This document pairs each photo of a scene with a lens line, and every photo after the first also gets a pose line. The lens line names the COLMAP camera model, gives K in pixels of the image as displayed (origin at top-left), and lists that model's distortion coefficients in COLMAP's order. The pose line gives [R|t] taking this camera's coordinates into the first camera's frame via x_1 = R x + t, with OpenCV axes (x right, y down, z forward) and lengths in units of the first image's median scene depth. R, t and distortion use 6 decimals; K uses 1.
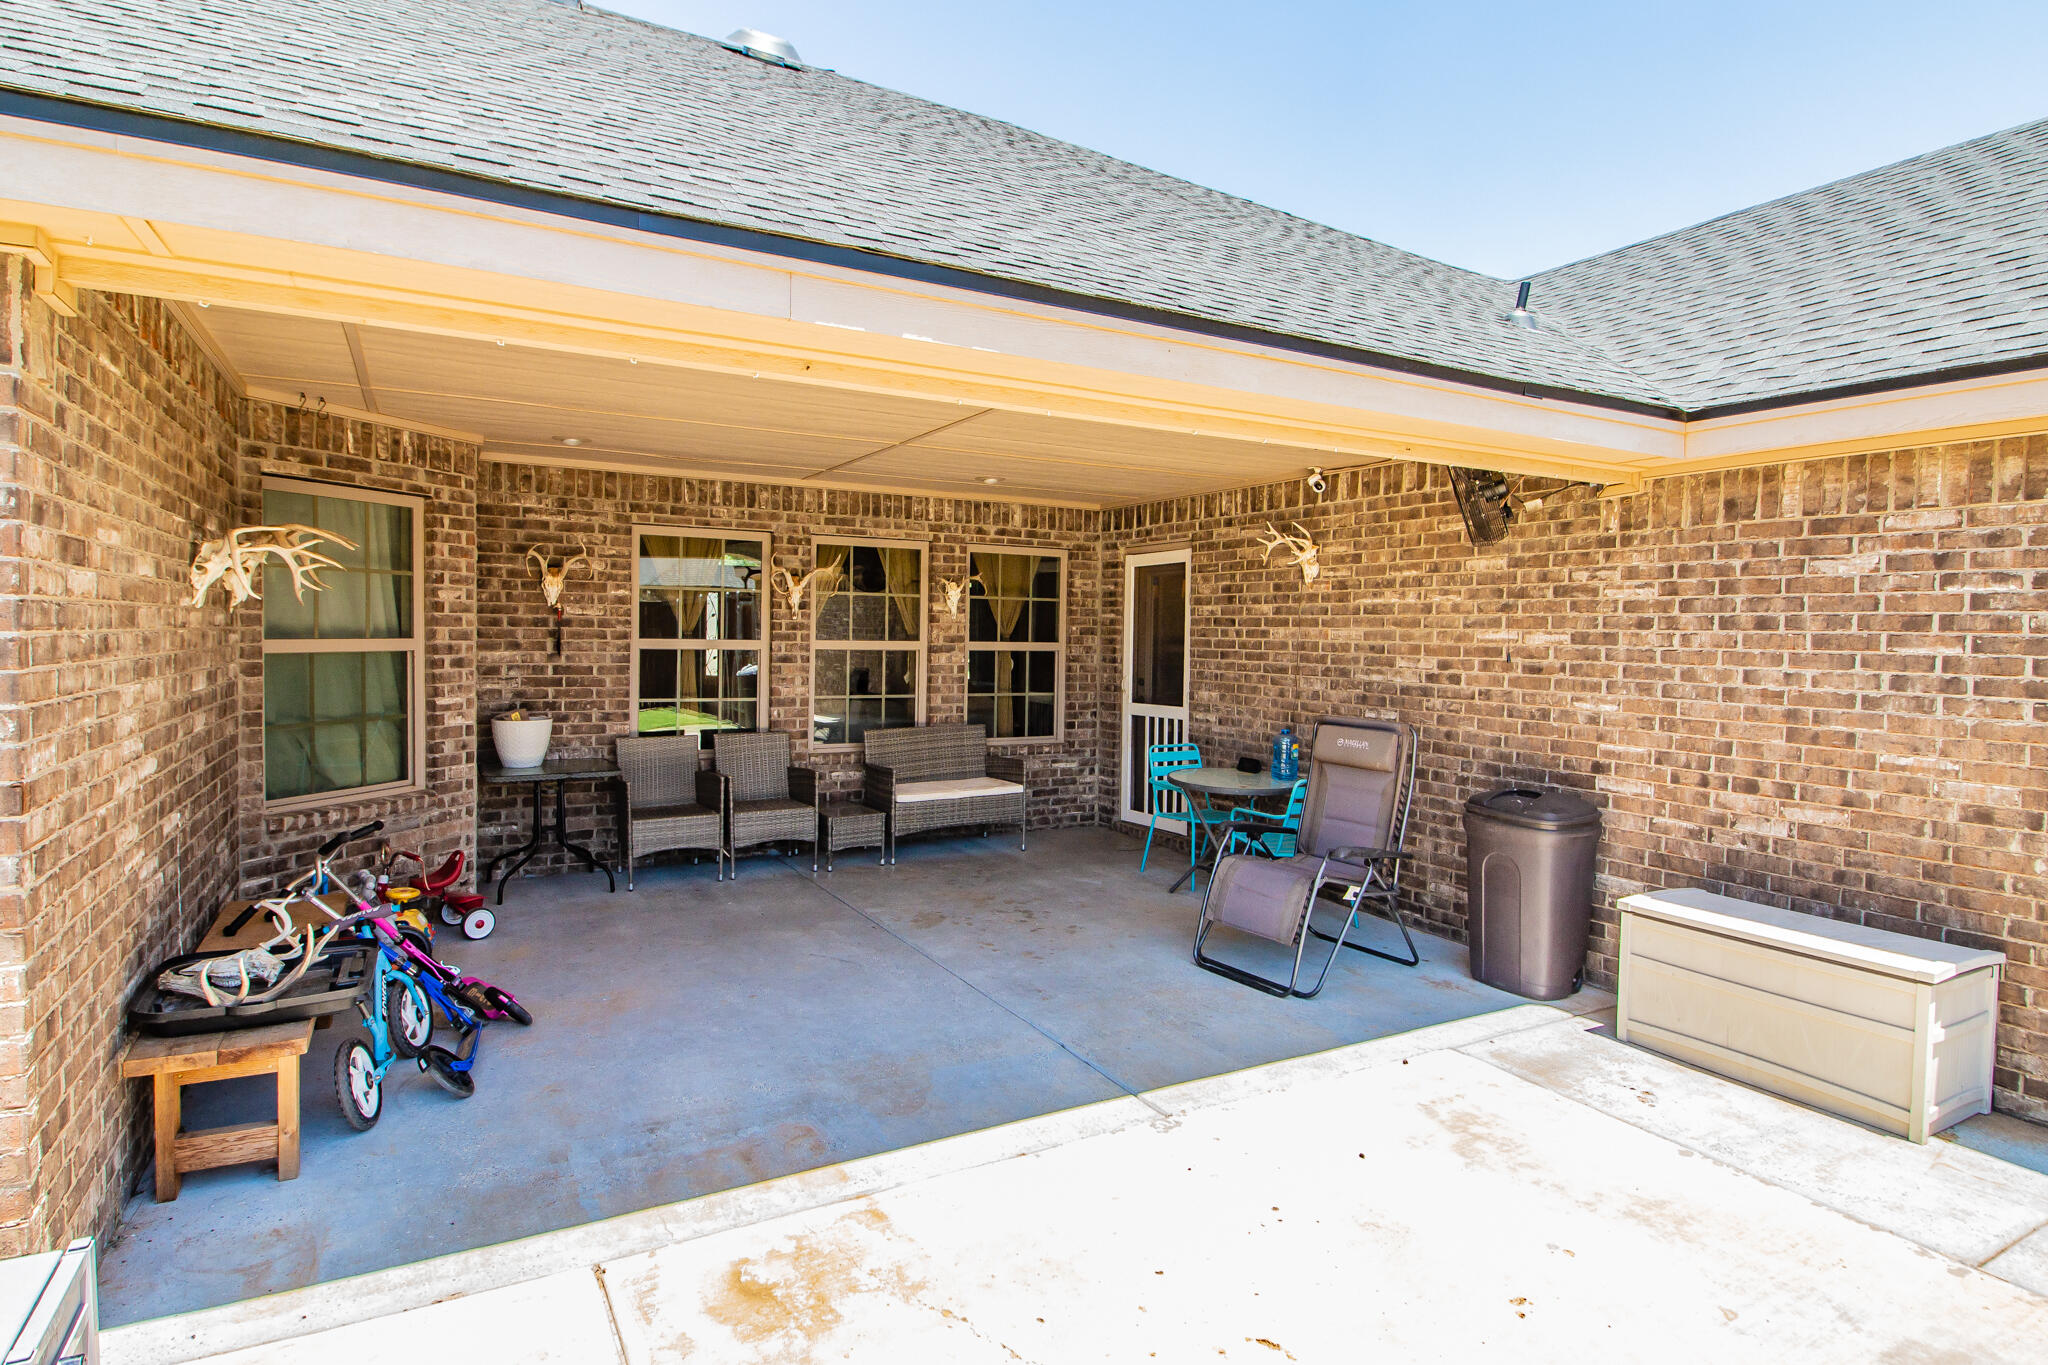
lens RADIAL K [[1098.7, 0, 1025.6], [0, 1098.7, 679.1], [0, 0, 1]] dist [-0.001741, -0.000227]
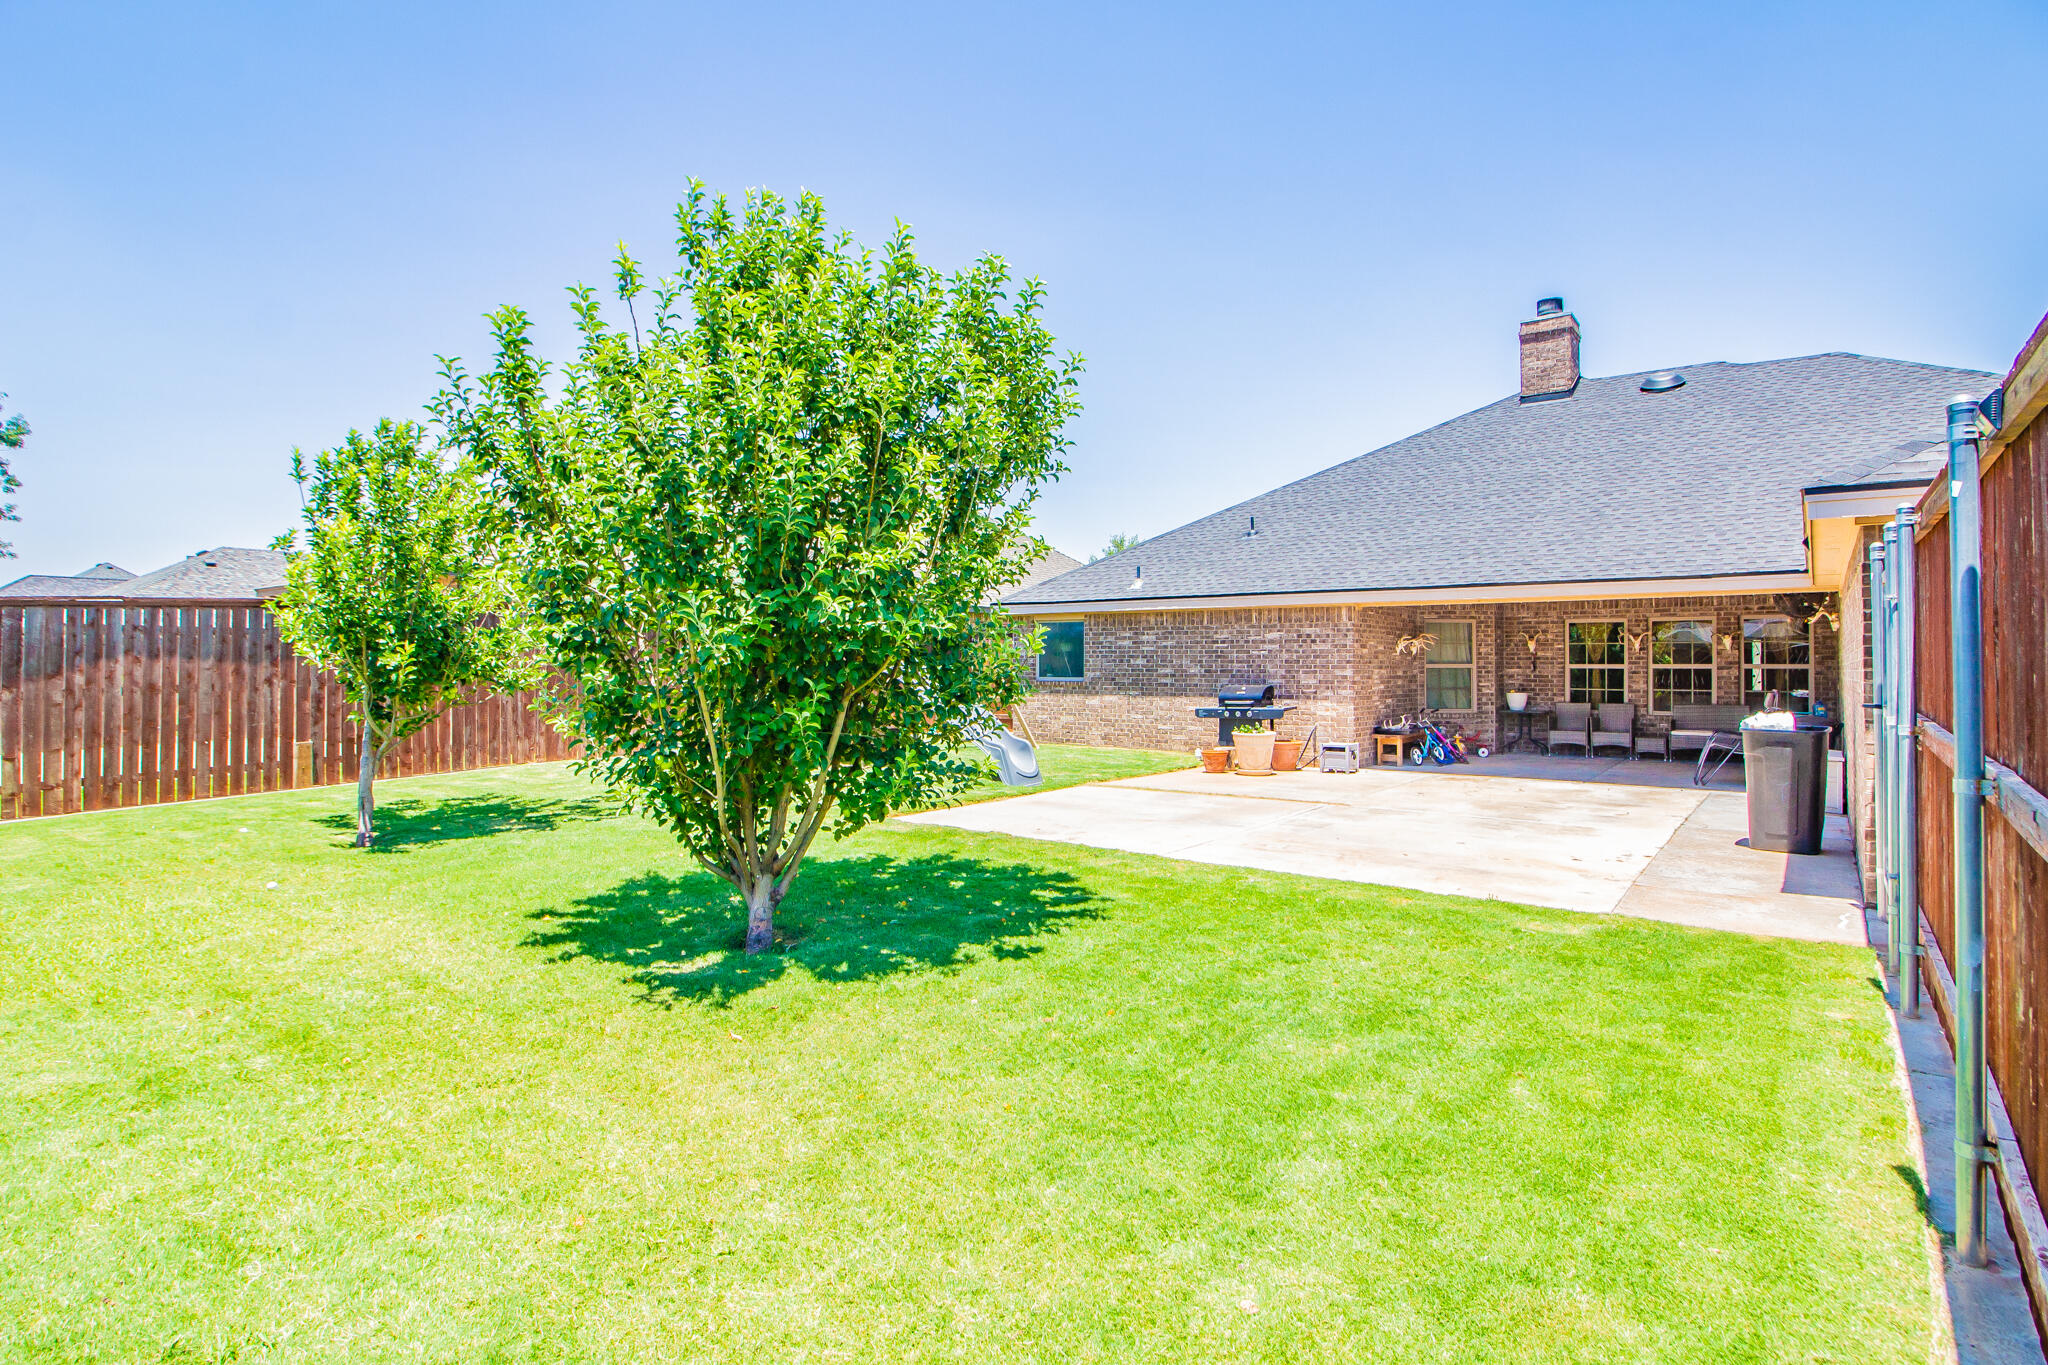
lens RADIAL K [[1002.3, 0, 1024.4], [0, 1002.3, 675.1], [0, 0, 1]] dist [-0.011464, -0.000397]
pose [[0.402951, -0.008048, -0.915186, 1.473837], [-0.036752, 0.999012, -0.024967, 0.108618], [0.914483, 0.043696, 0.402258, -1.264241]]
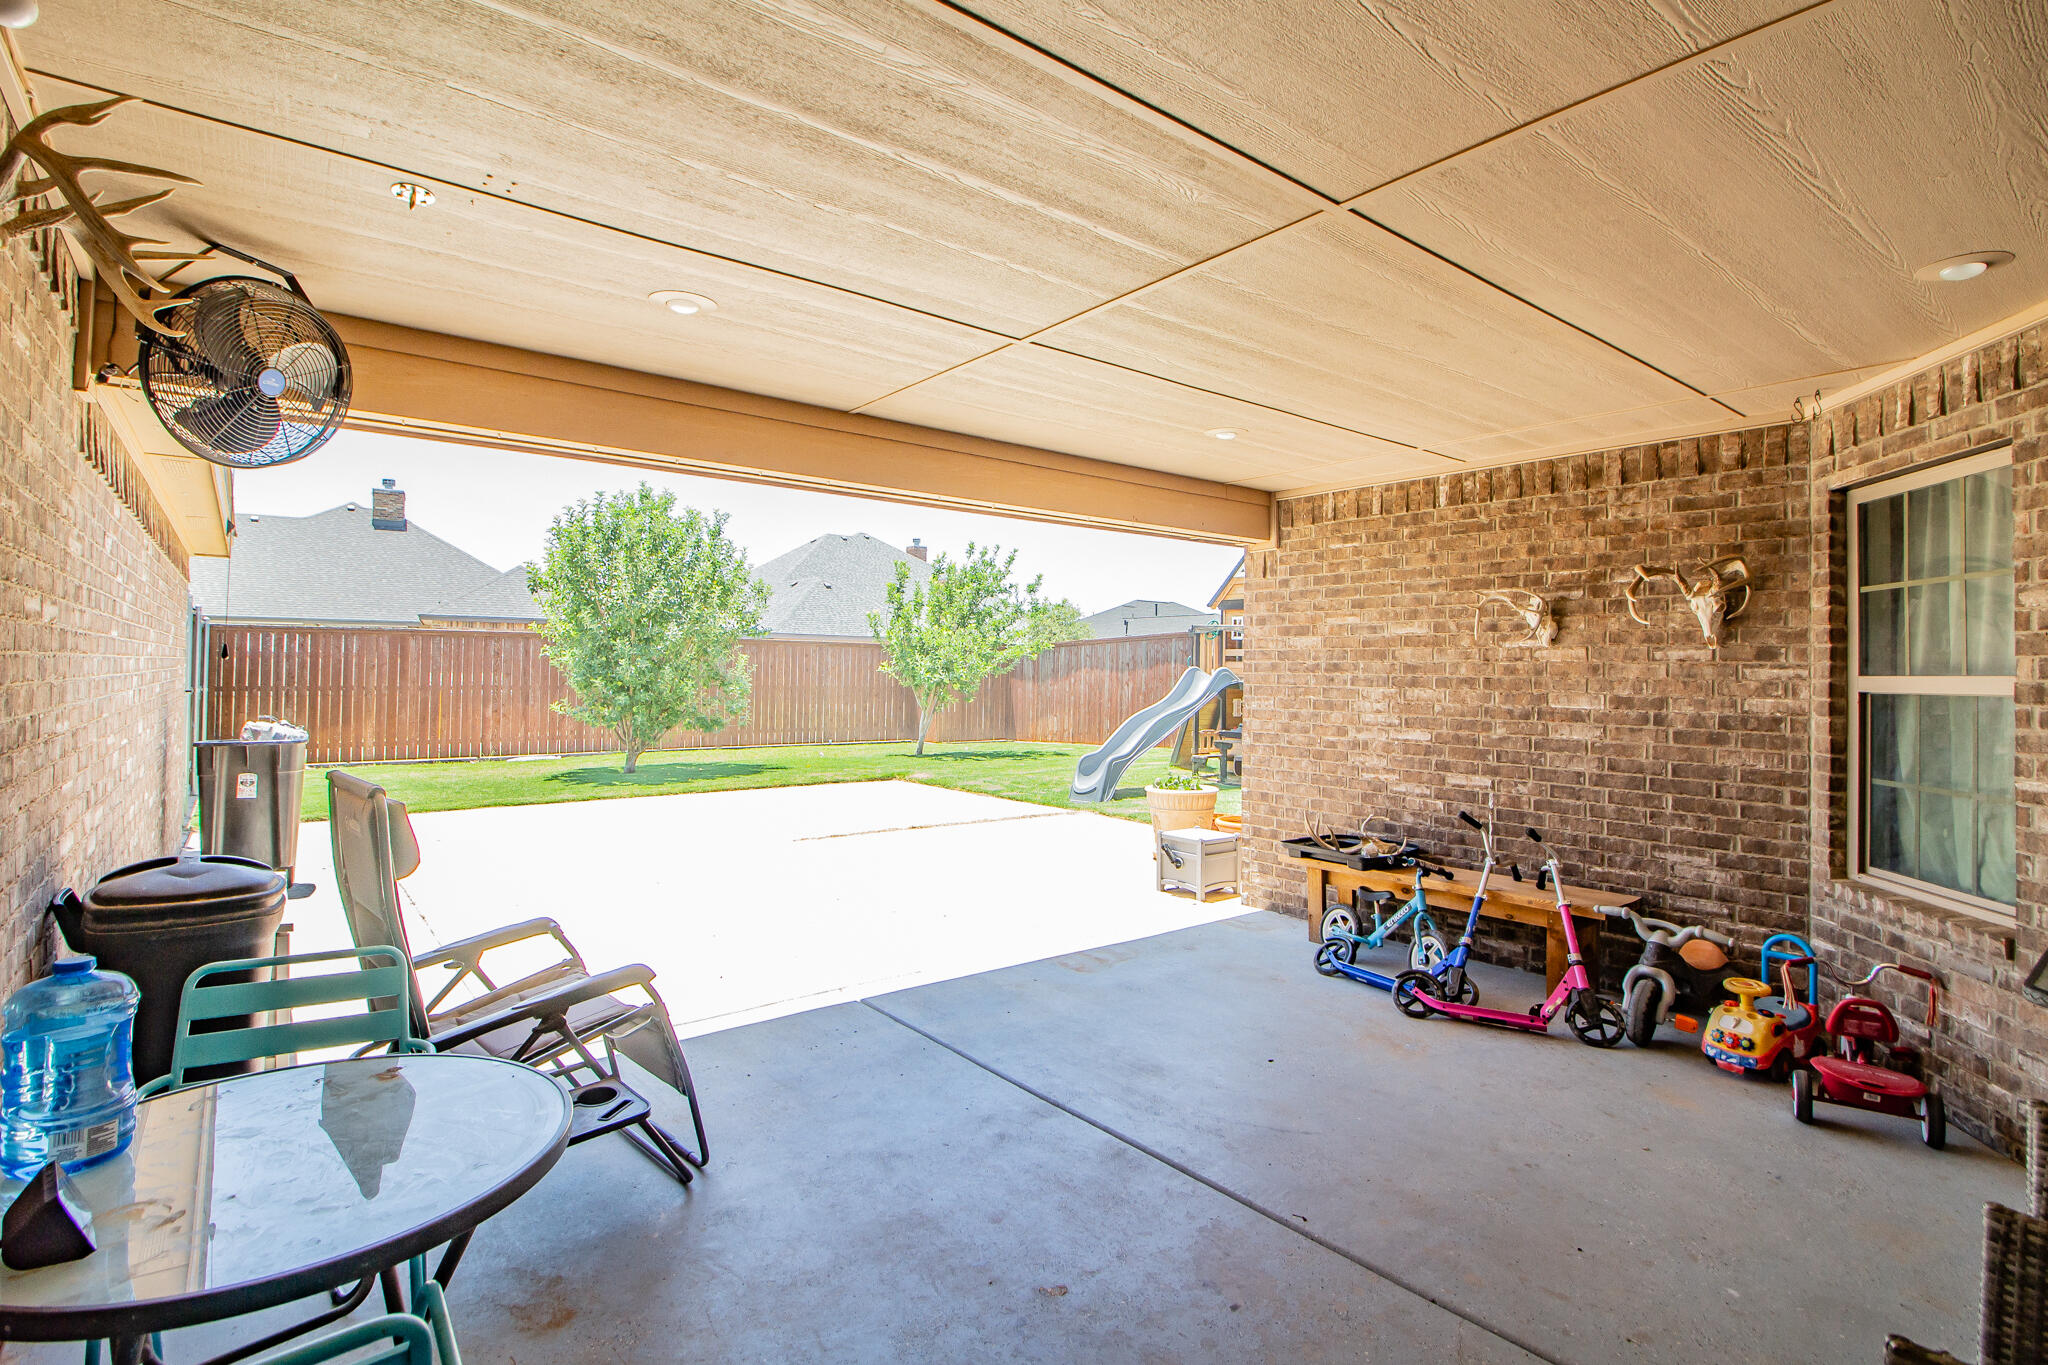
lens RADIAL K [[1002.3, 0, 1022.0], [0, 1002.3, 673.9], [0, 0, 1]] dist [-0.011464, -0.000397]
pose [[-0.987920, -0.015425, -0.154193, 0.068709], [-0.021523, 0.999048, 0.037956, -0.045353], [0.153460, 0.040816, -0.987311, 1.394396]]
